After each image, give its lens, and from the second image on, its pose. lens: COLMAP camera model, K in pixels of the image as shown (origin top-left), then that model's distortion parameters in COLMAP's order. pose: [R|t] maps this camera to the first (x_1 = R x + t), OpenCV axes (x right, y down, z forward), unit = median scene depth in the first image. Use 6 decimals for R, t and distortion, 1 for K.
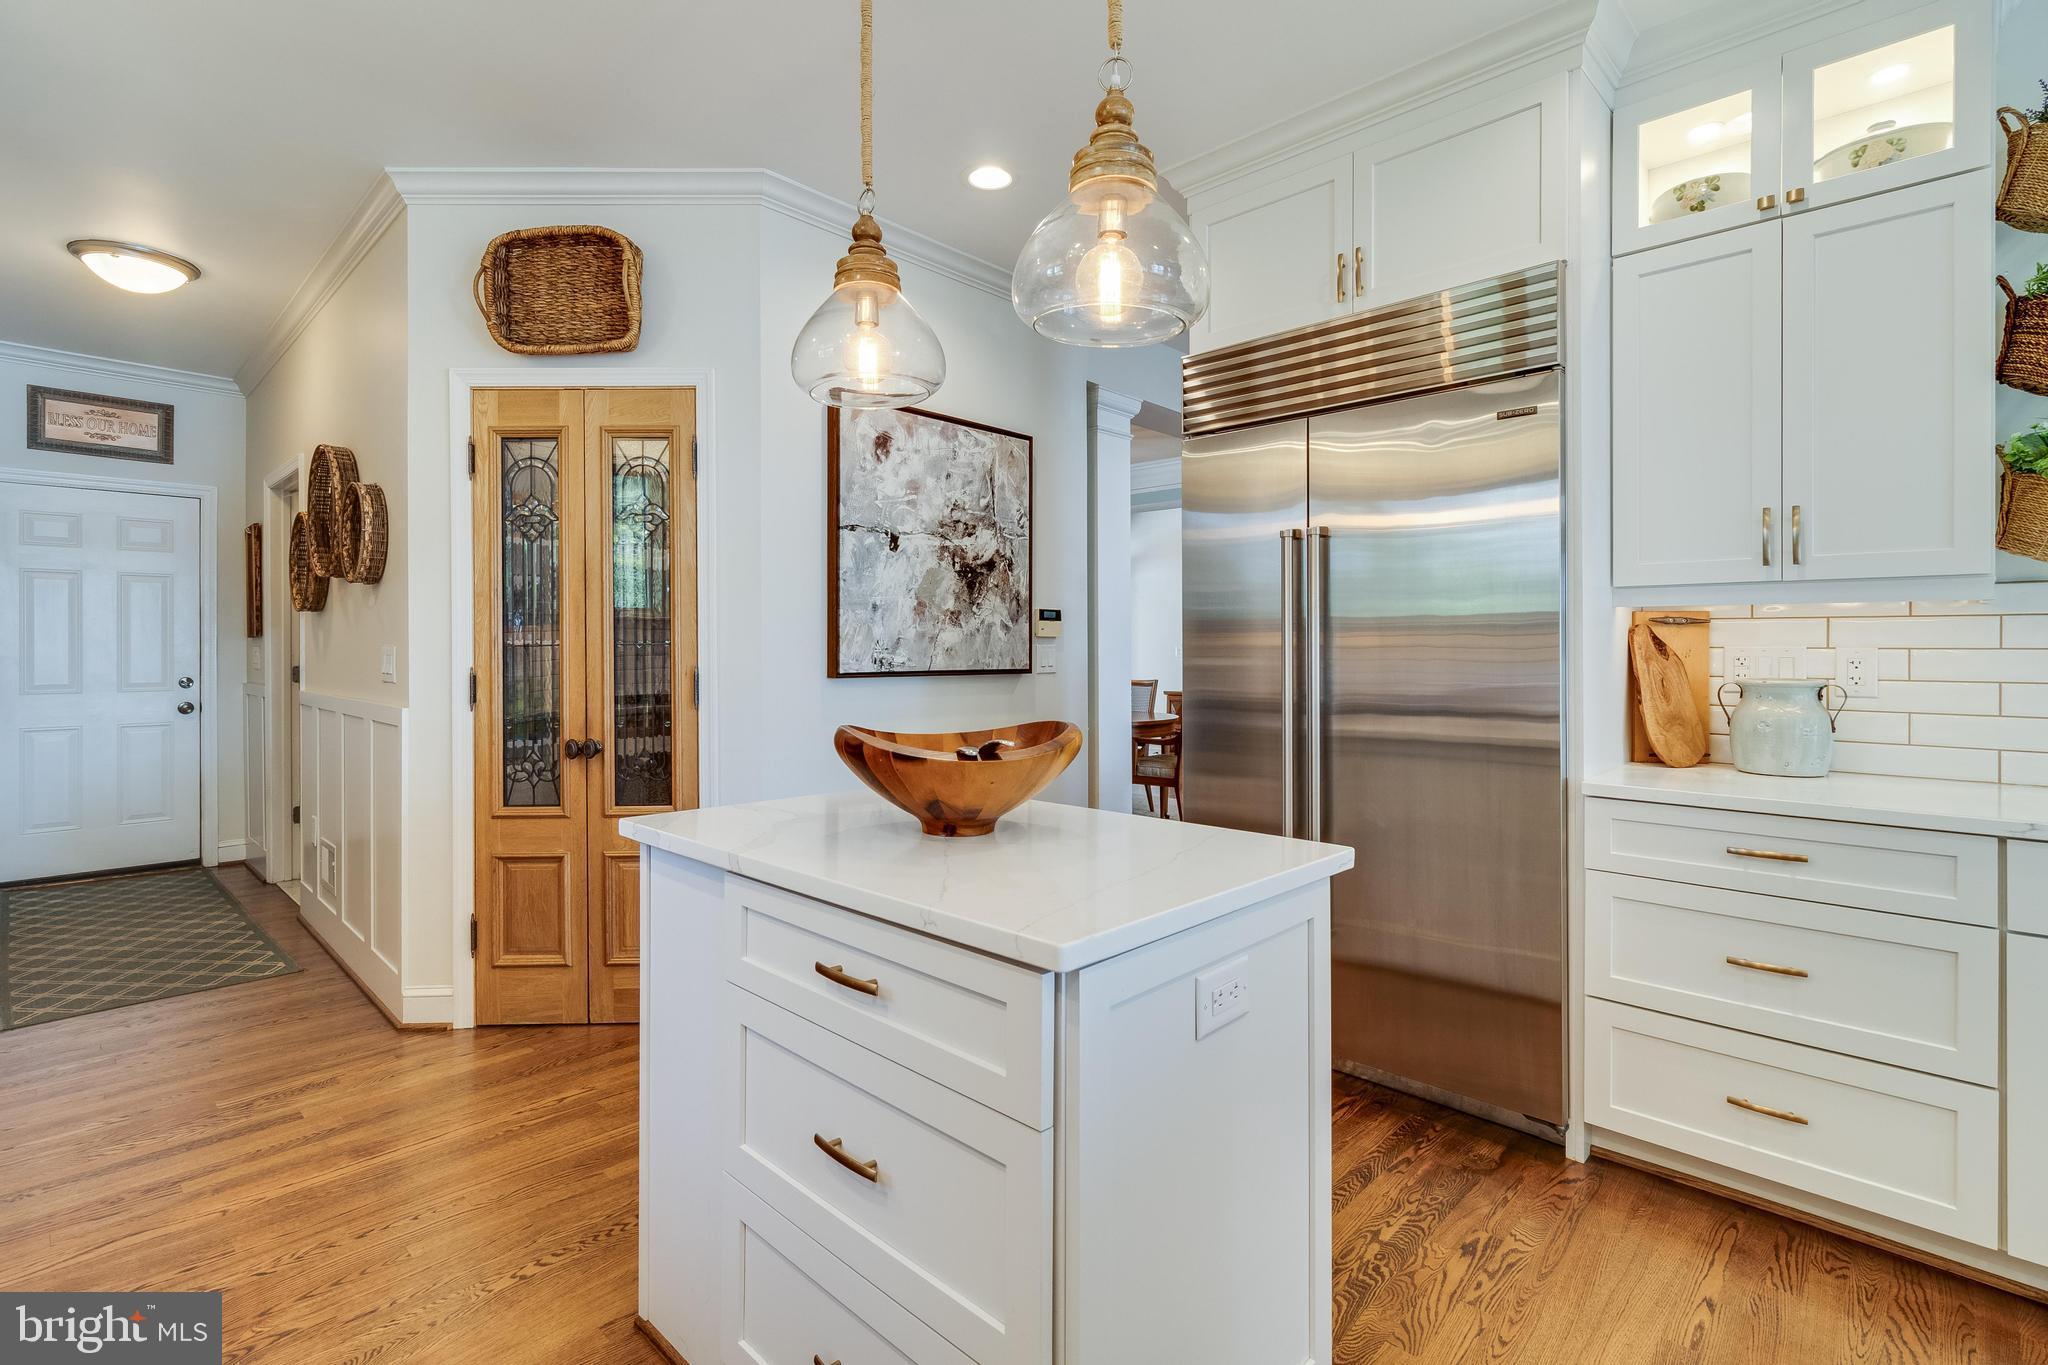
lens RADIAL K [[946.0, 0, 1000.4], [0, 946.0, 651.8], [0, 0, 1]] dist [-0.001213, -0.000684]
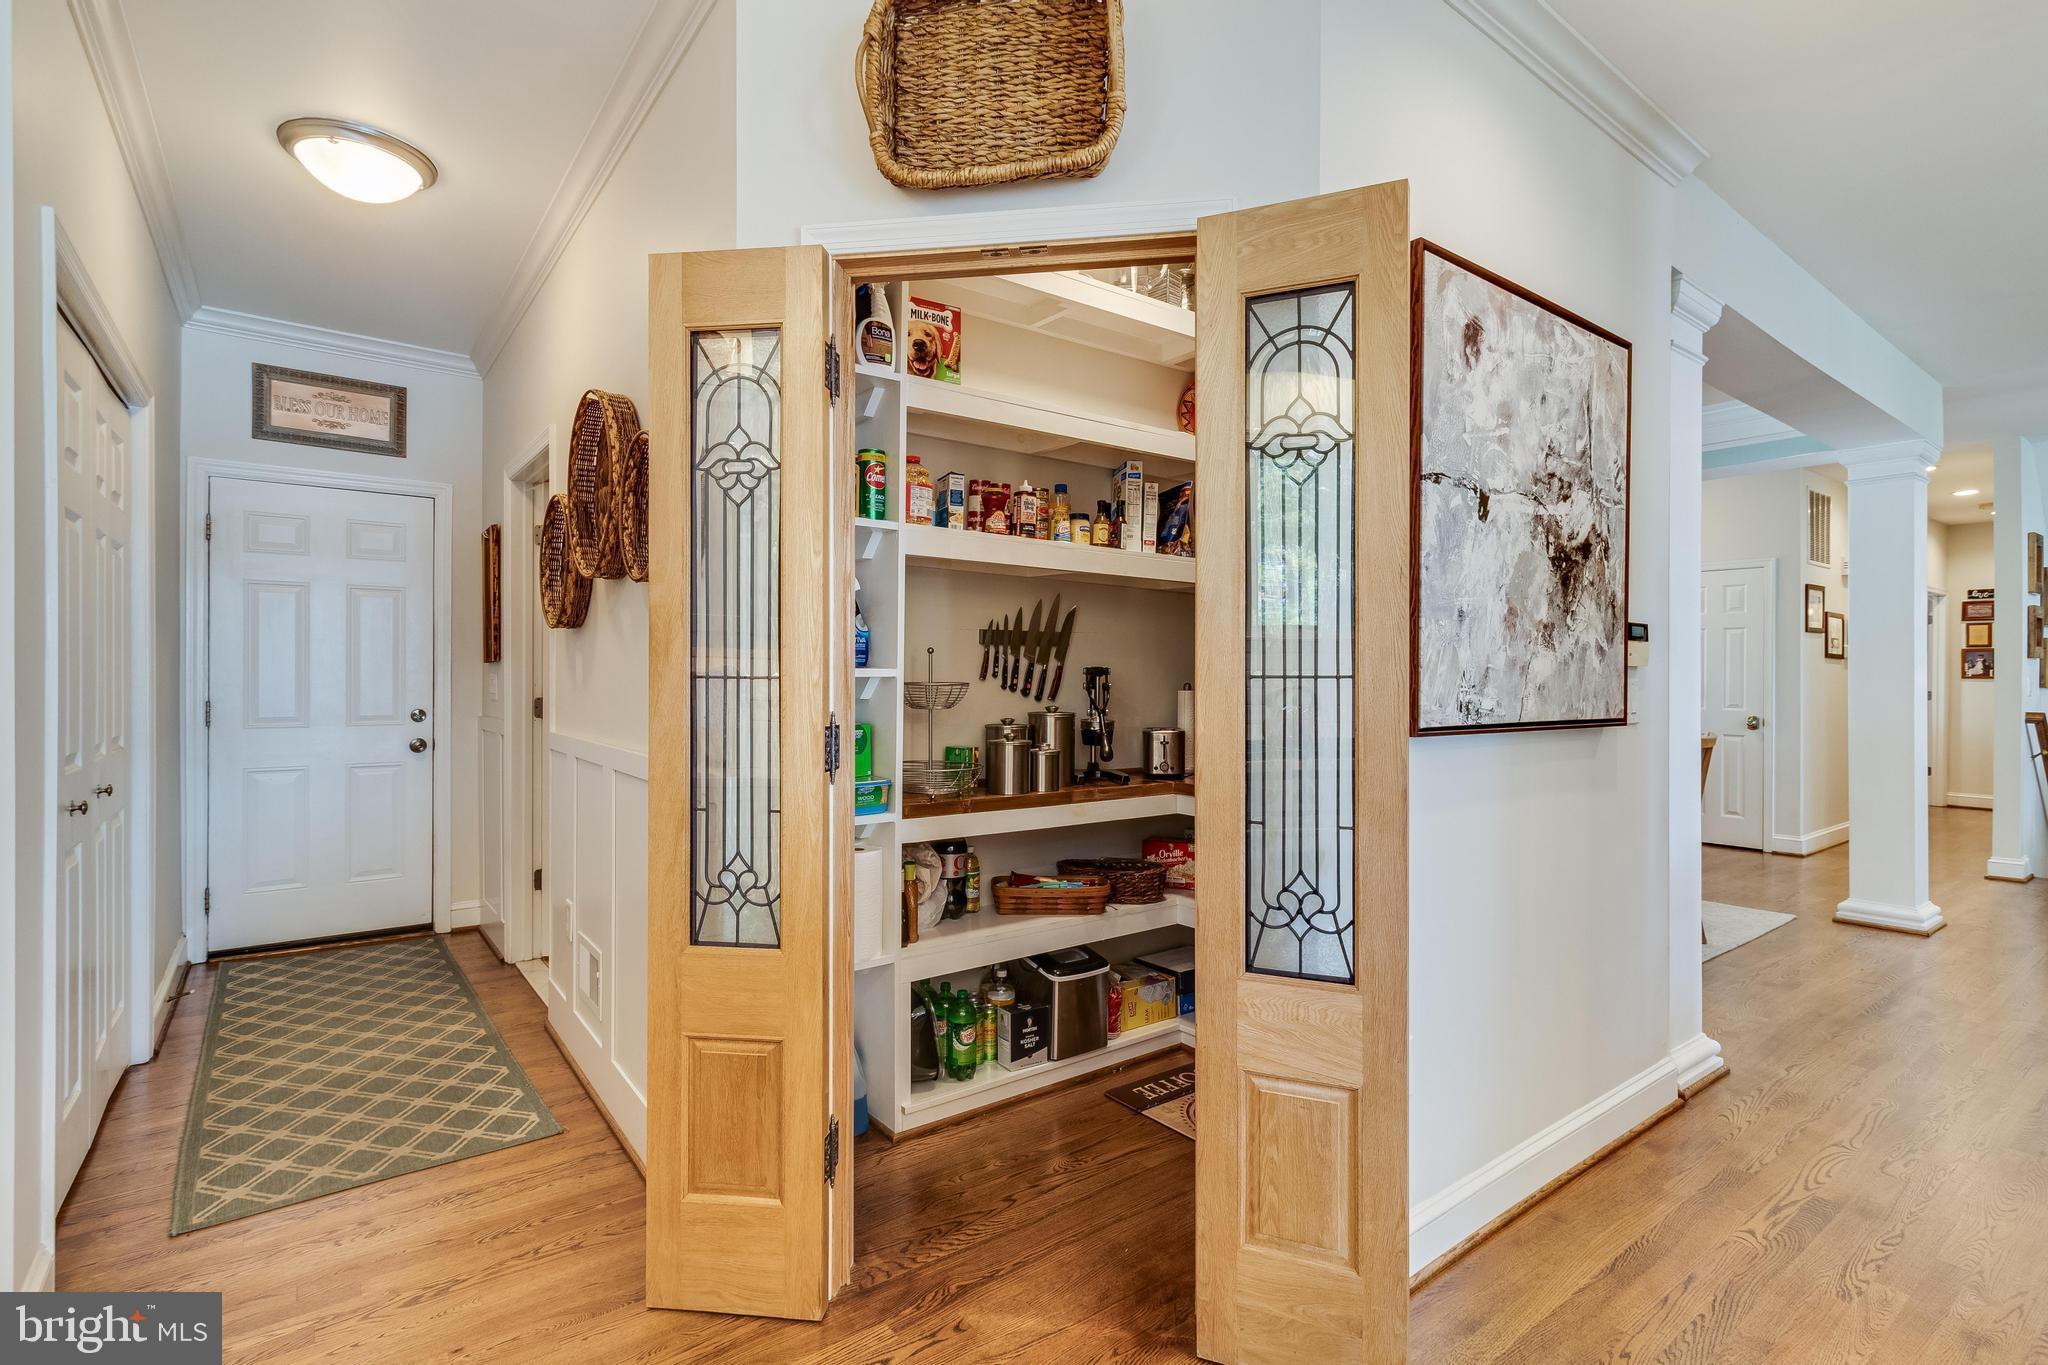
lens RADIAL K [[946.0, 0, 998.1], [0, 946.0, 680.8], [0, 0, 1]] dist [-0.001213, -0.000684]
pose [[0.986826, 0.006730, -0.161644, -0.301595], [-0.006316, 0.999975, 0.003072, -0.006137], [0.161661, -0.002010, 0.986844, 0.351745]]
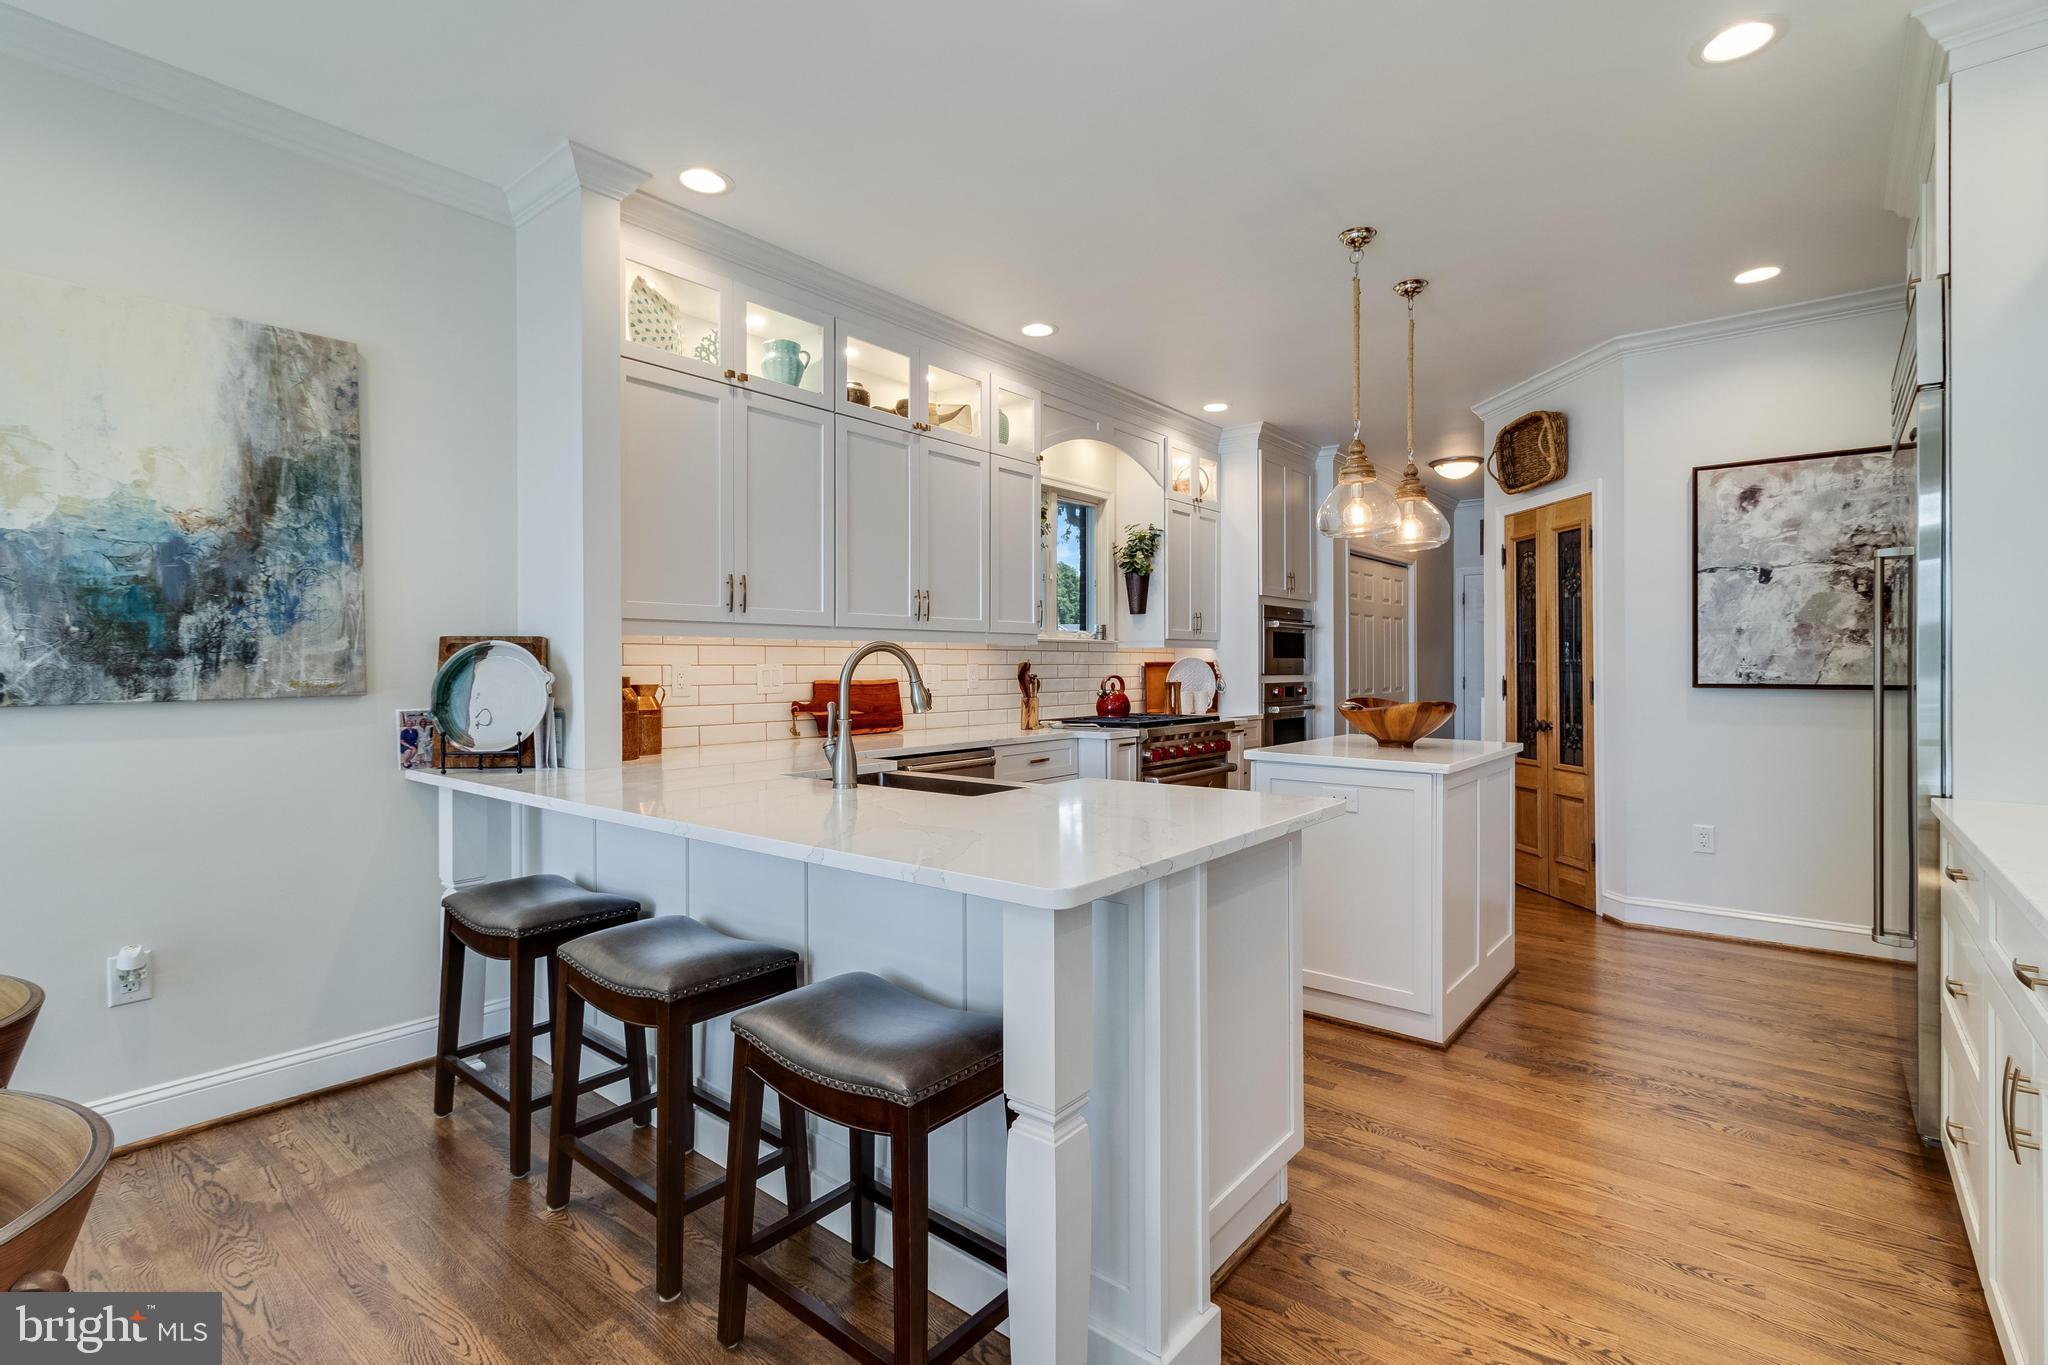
lens RADIAL K [[946.0, 0, 1021.4], [0, 946.0, 669.2], [0, 0, 1]] dist [-0.001213, -0.000684]
pose [[0.085222, 0.004723, -0.996351, 0.951421], [0.000309, 0.999989, 0.004767, -0.003681], [0.996362, -0.000714, 0.085220, -0.034490]]
